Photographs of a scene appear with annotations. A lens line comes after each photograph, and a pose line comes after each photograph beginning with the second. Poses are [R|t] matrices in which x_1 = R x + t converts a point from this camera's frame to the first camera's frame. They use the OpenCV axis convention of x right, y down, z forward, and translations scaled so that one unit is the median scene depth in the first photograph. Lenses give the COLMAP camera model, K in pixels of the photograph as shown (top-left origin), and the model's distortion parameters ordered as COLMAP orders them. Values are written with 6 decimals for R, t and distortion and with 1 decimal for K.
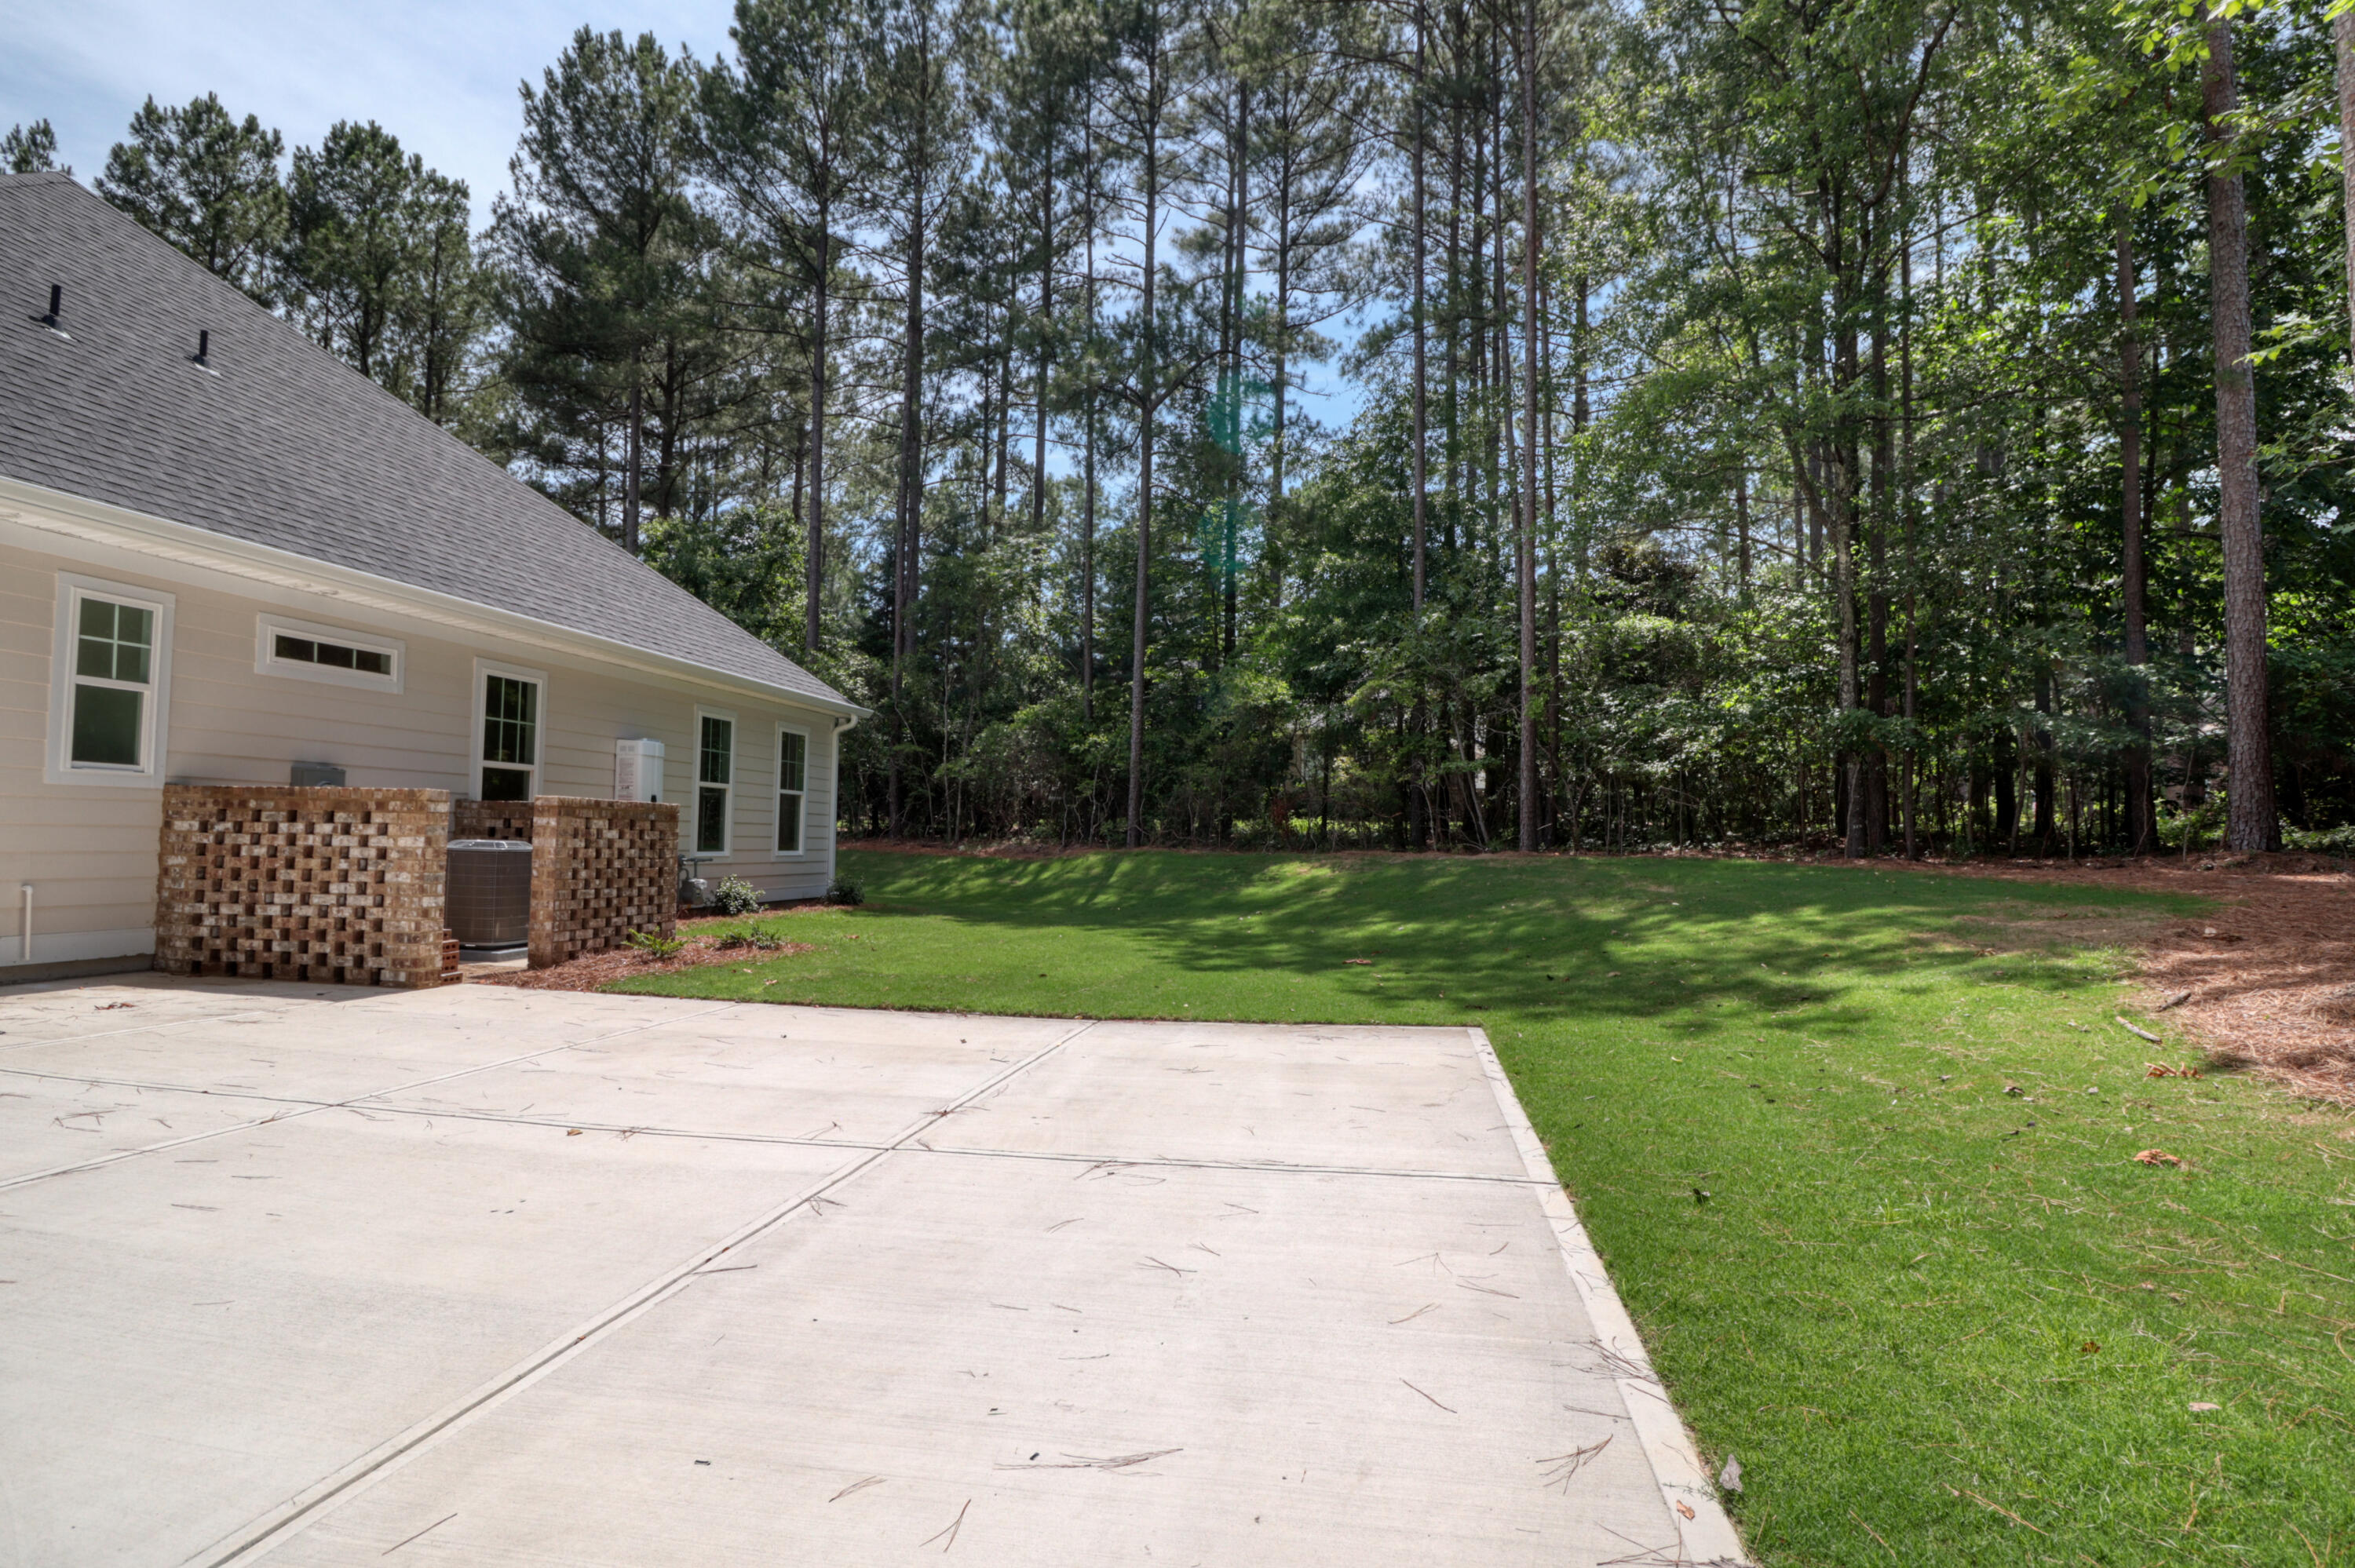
lens RADIAL K [[1239.3, 0, 1188.6], [0, 1239.3, 791.3], [0, 0, 1]] dist [0.018158, 0.000503]
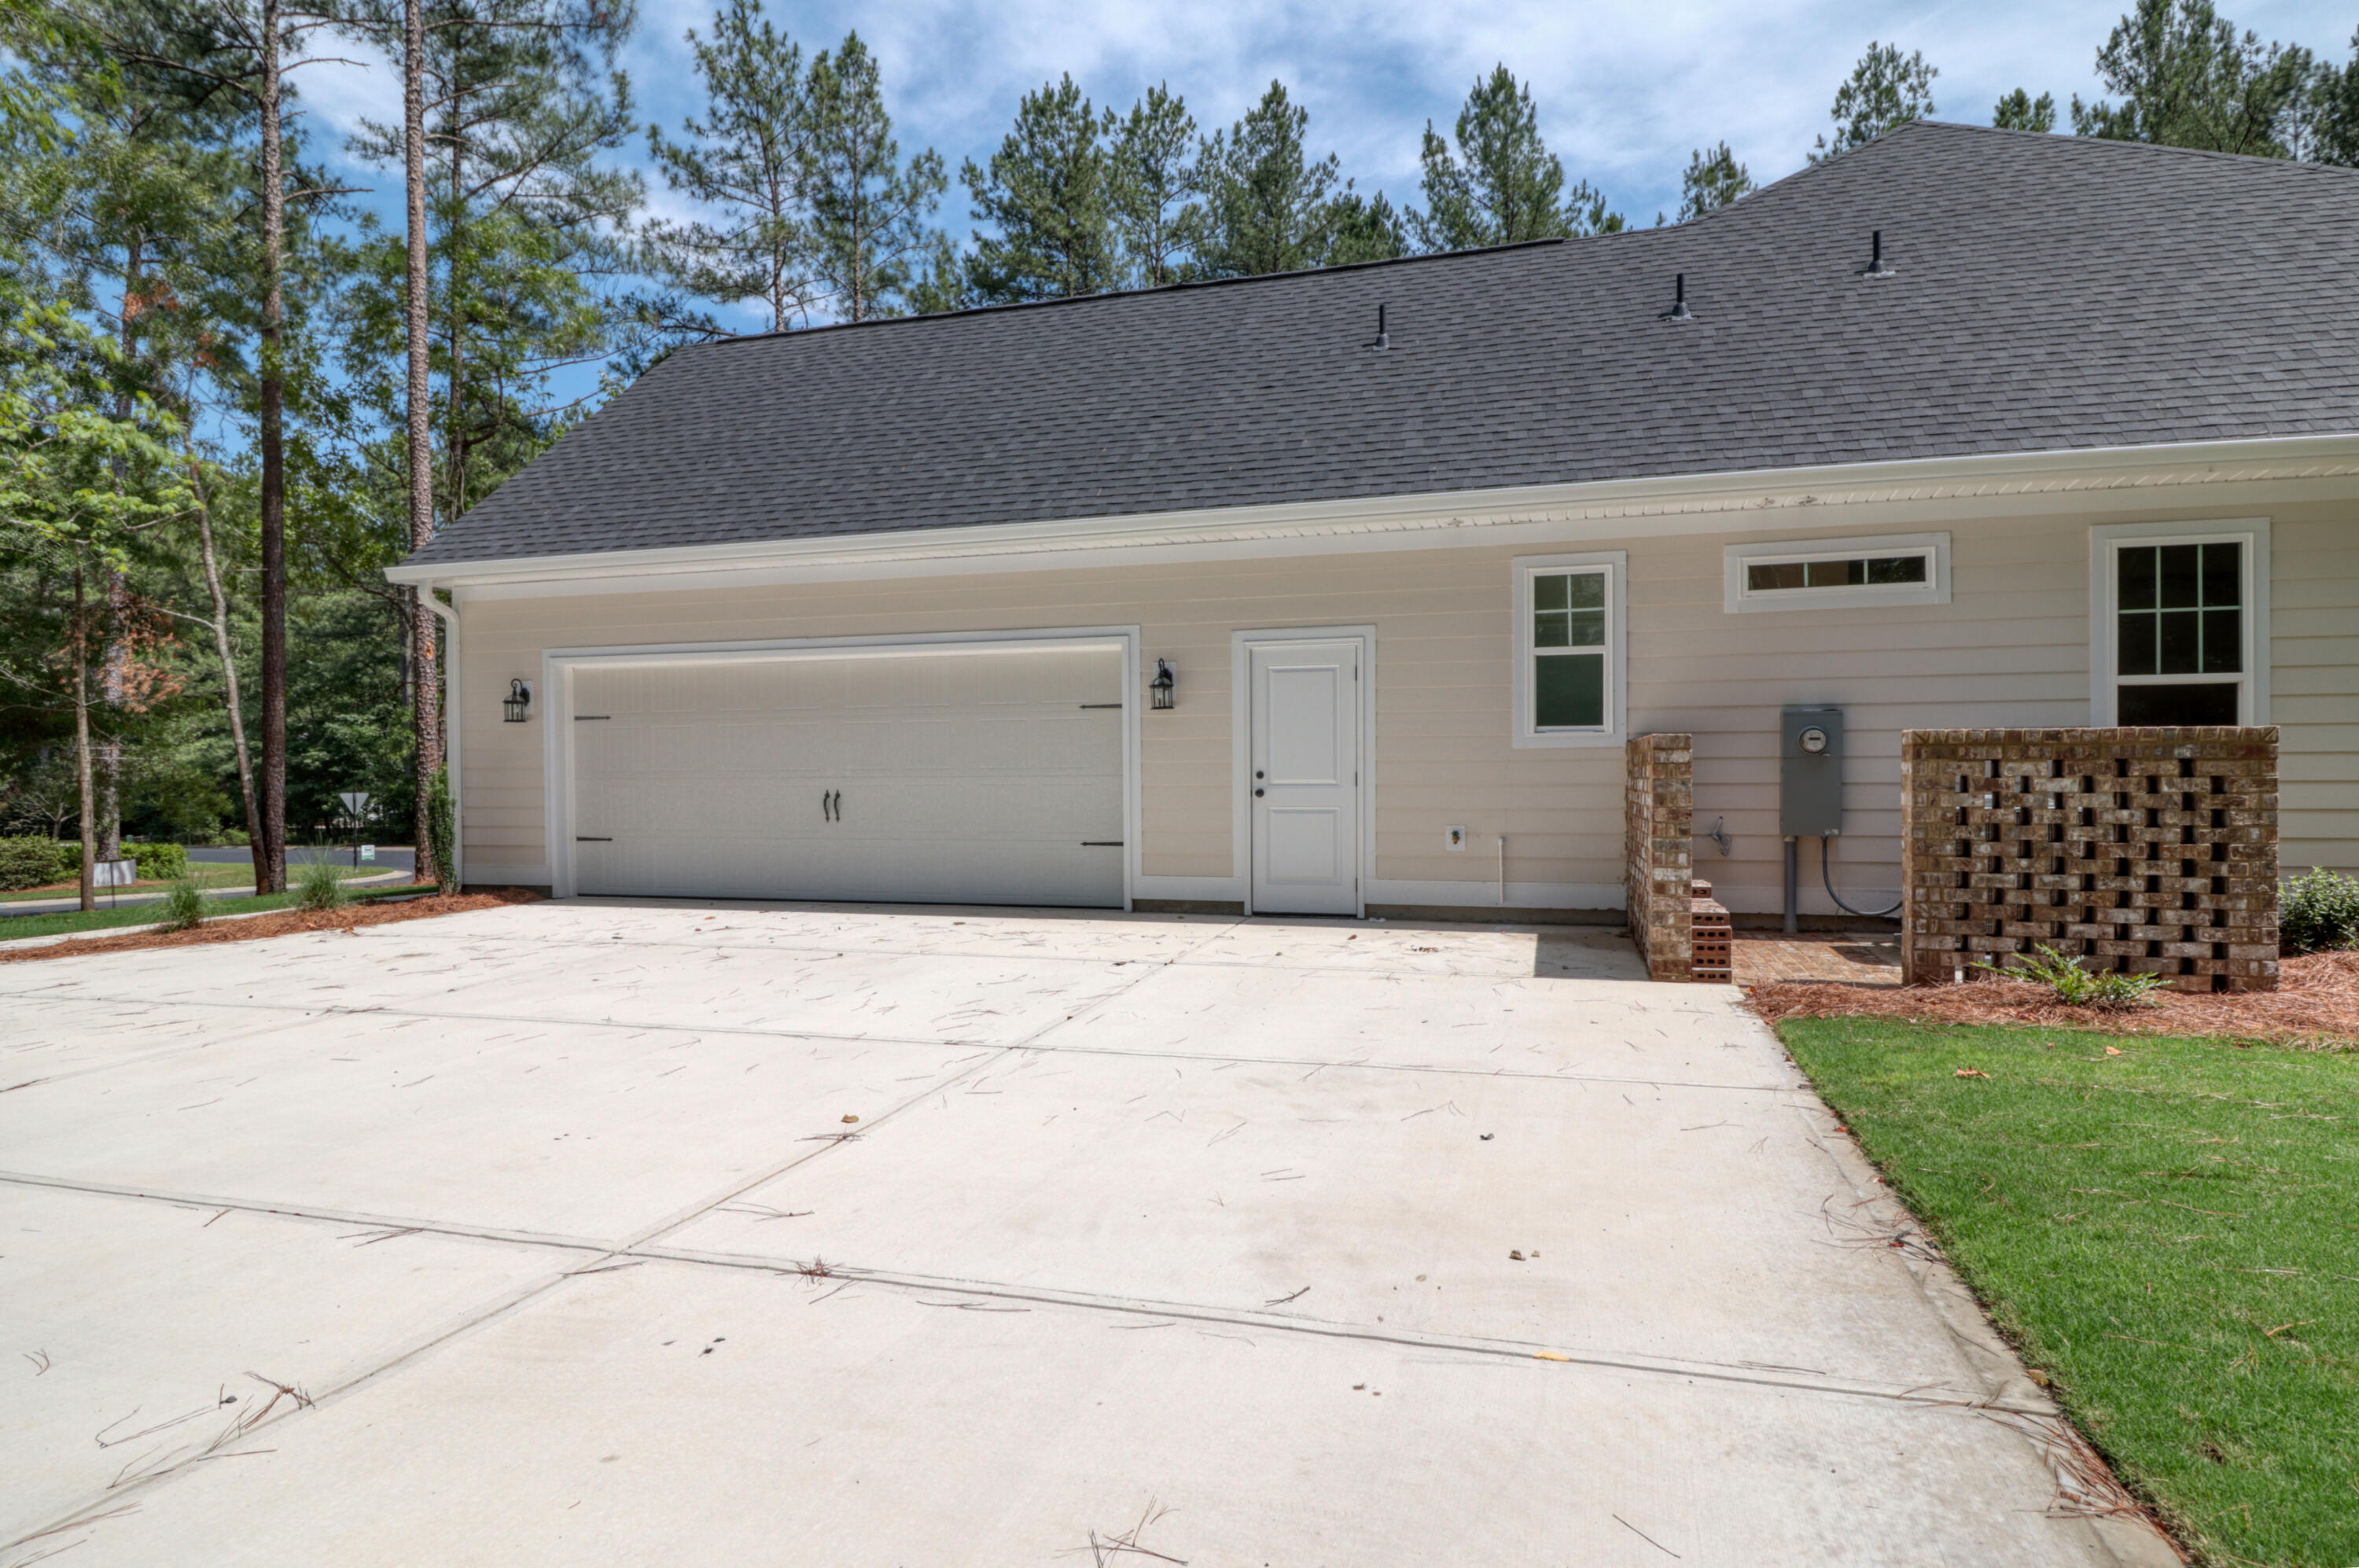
lens RADIAL K [[1276.8, 0, 1179.5], [0, 1276.8, 784.0], [0, 0, 1]] dist [0.002368, 0.000539]
pose [[-0.121399, -0.013365, -0.992514, 0.235729], [0.047422, 0.998689, -0.019249, 0.030187], [0.991470, -0.049404, -0.120607, 0.764314]]
